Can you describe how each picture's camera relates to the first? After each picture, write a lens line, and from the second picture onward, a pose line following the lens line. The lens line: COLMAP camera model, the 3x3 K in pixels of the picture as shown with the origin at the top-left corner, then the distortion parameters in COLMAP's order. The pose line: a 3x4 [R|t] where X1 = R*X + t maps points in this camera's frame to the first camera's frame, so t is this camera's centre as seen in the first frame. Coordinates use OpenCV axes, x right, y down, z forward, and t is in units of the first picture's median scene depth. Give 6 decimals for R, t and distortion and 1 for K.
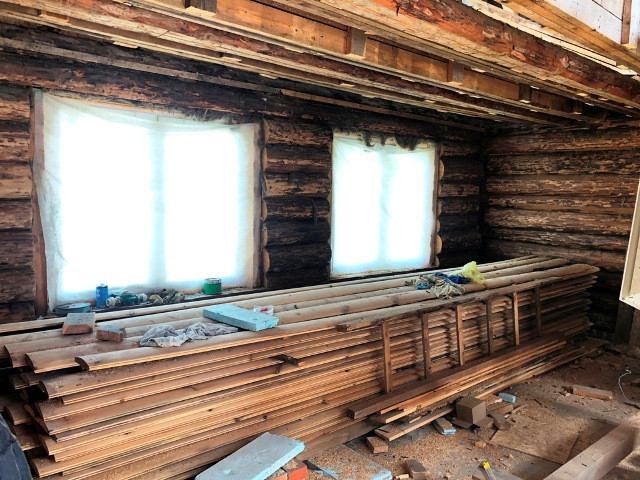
lens RADIAL K [[522.0, 0, 320.6], [0, 522.0, 241.0], [0, 0, 1]] dist [-0.001864, -0.004141]
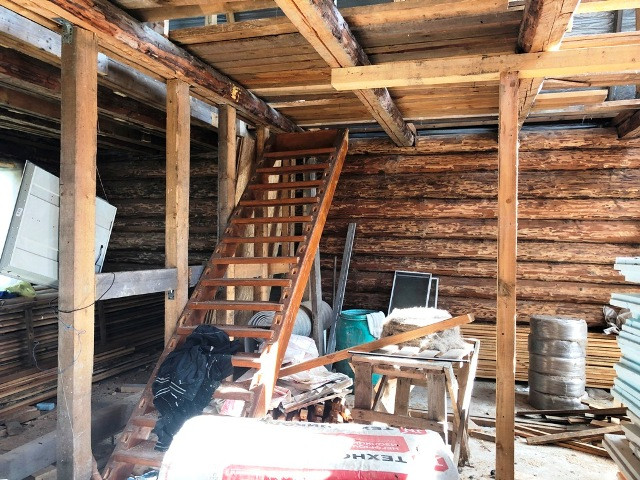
lens RADIAL K [[522.0, 0, 318.5], [0, 522.0, 239.2], [0, 0, 1]] dist [-0.001864, -0.004141]
pose [[0.864610, -0.012386, 0.502290, 0.207193], [0.053764, 0.996237, -0.067980, 0.049573], [-0.499558, 0.085781, 0.862023, -0.107973]]
